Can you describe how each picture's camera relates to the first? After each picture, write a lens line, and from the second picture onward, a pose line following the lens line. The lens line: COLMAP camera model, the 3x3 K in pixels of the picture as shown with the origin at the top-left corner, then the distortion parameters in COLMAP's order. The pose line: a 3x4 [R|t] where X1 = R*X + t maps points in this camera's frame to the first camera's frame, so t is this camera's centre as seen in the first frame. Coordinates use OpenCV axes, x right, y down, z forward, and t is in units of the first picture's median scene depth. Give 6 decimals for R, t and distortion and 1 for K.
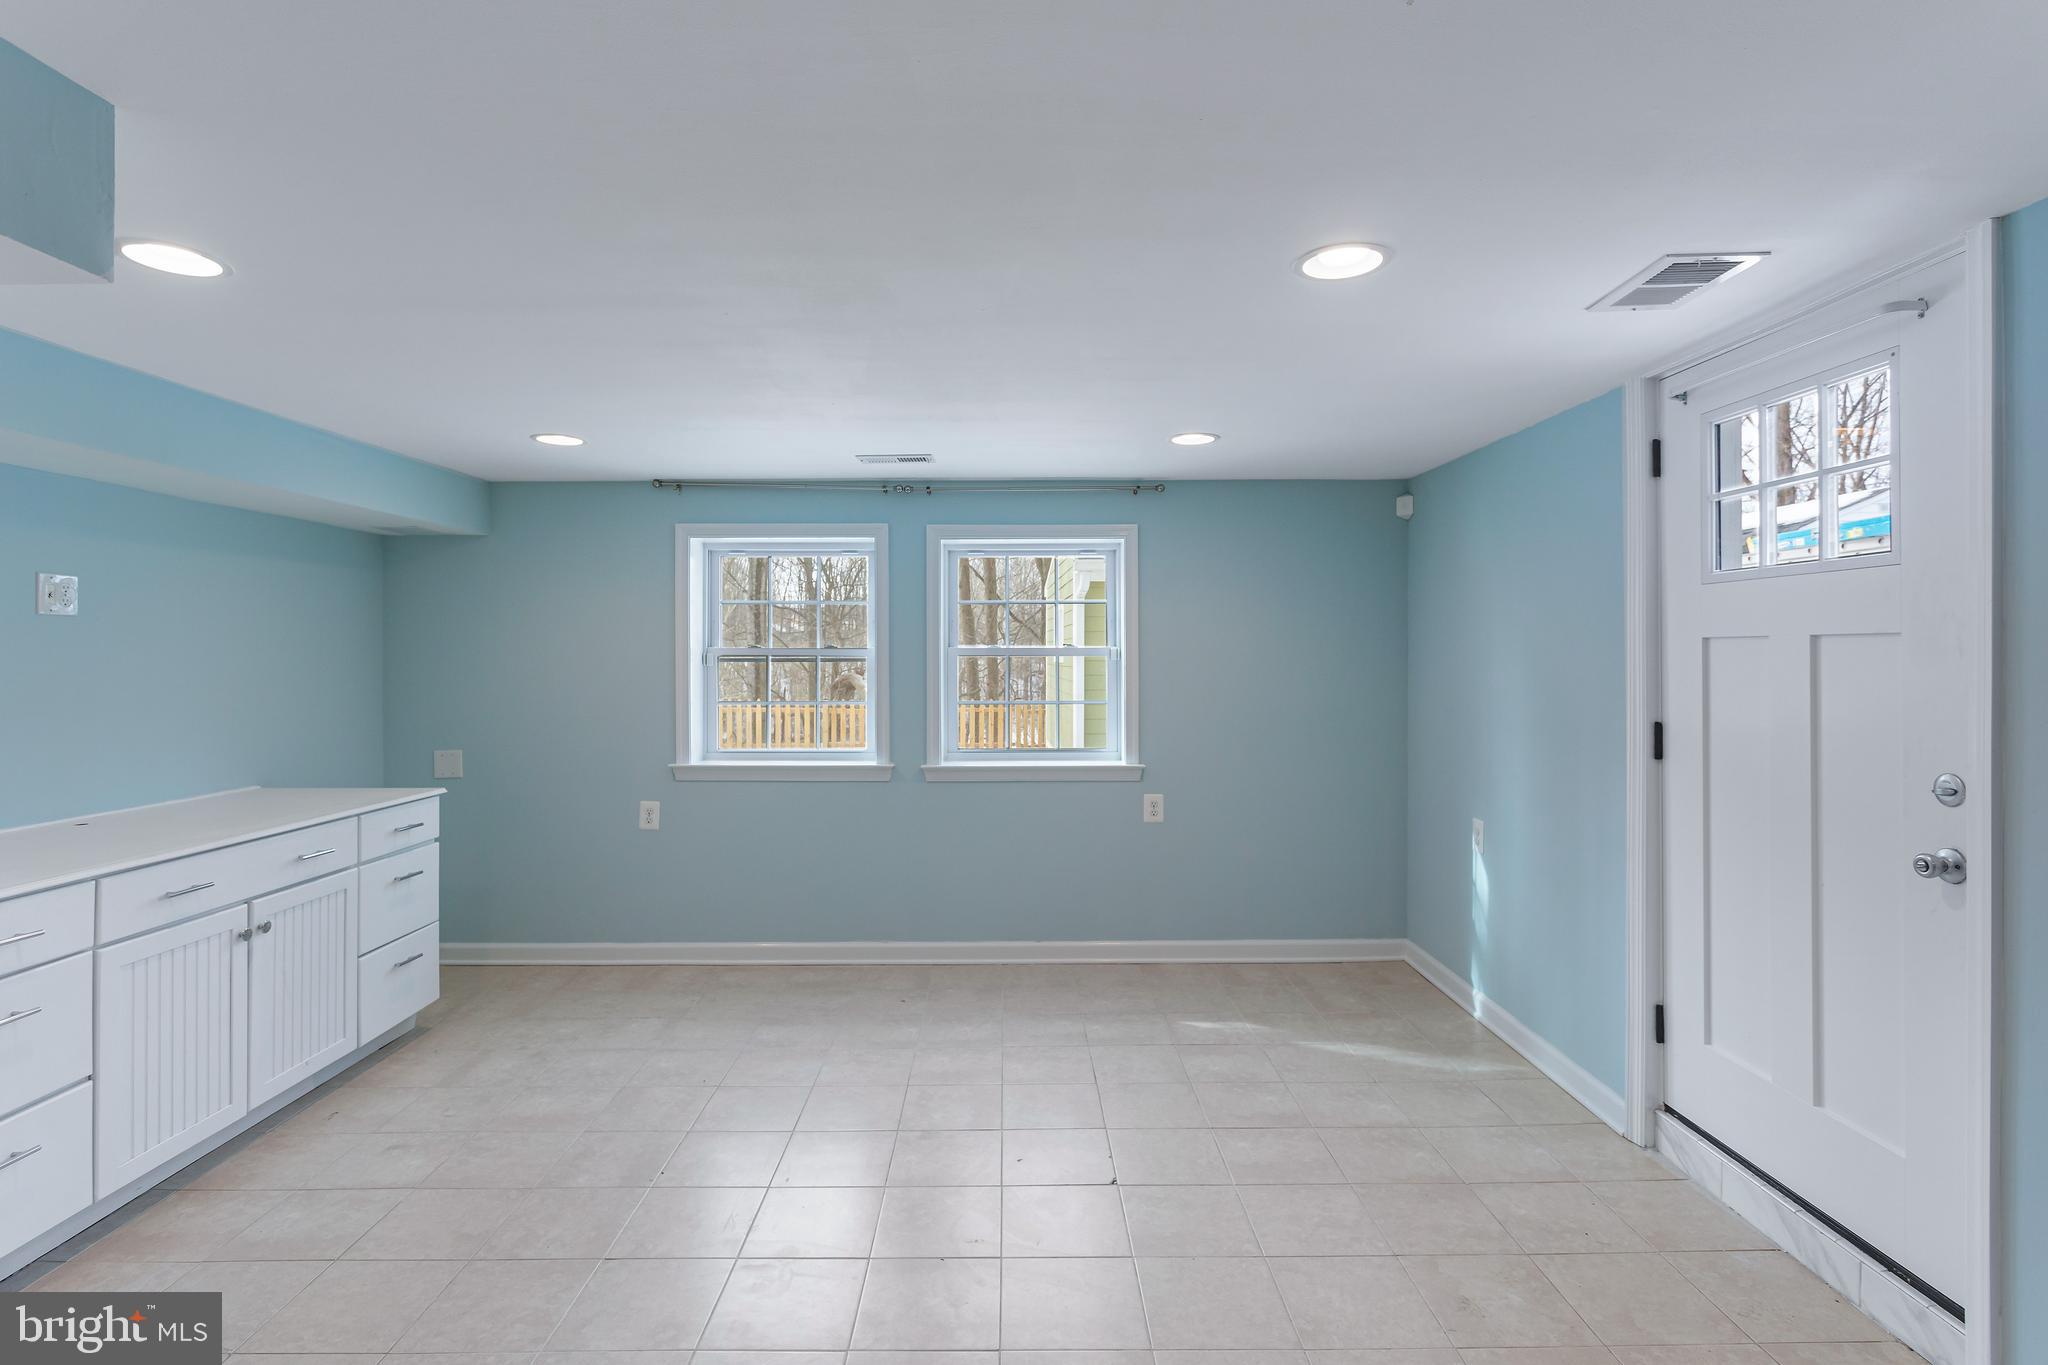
lens RADIAL K [[976.3, 0, 1017.8], [0, 976.3, 665.5], [0, 0, 1]] dist [-0.002171, 0.002089]
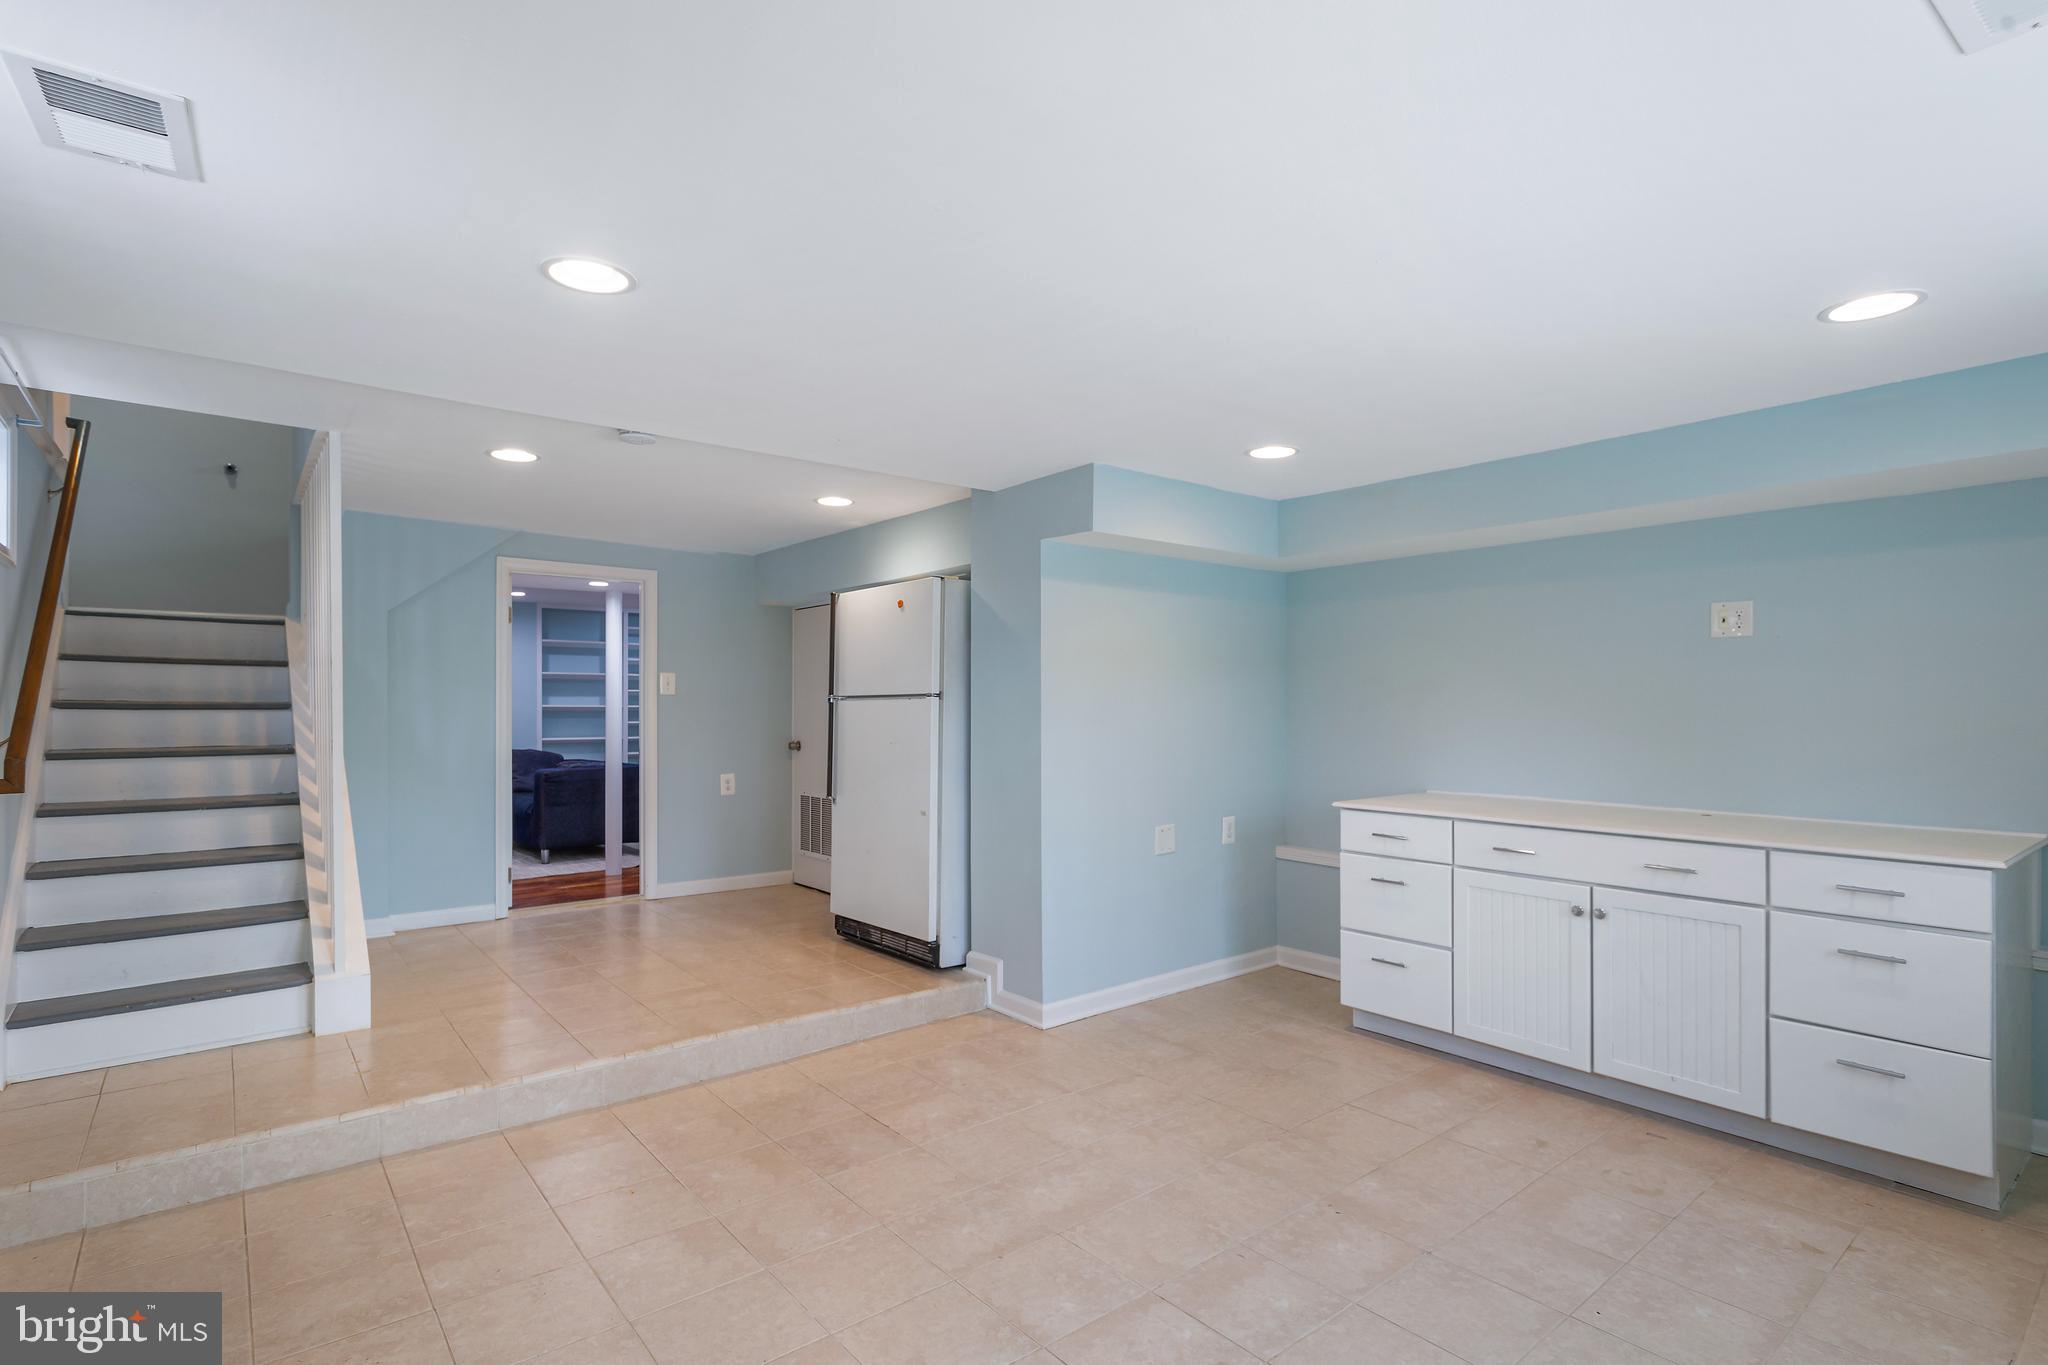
lens RADIAL K [[976.3, 0, 1017.7], [0, 976.3, 694.8], [0, 0, 1]] dist [-0.002171, 0.002089]
pose [[-0.778059, -0.005164, -0.628170, 0.421078], [-0.005003, 0.999985, -0.002024, 0.025045], [0.628172, 0.001568, -0.778073, 1.390574]]
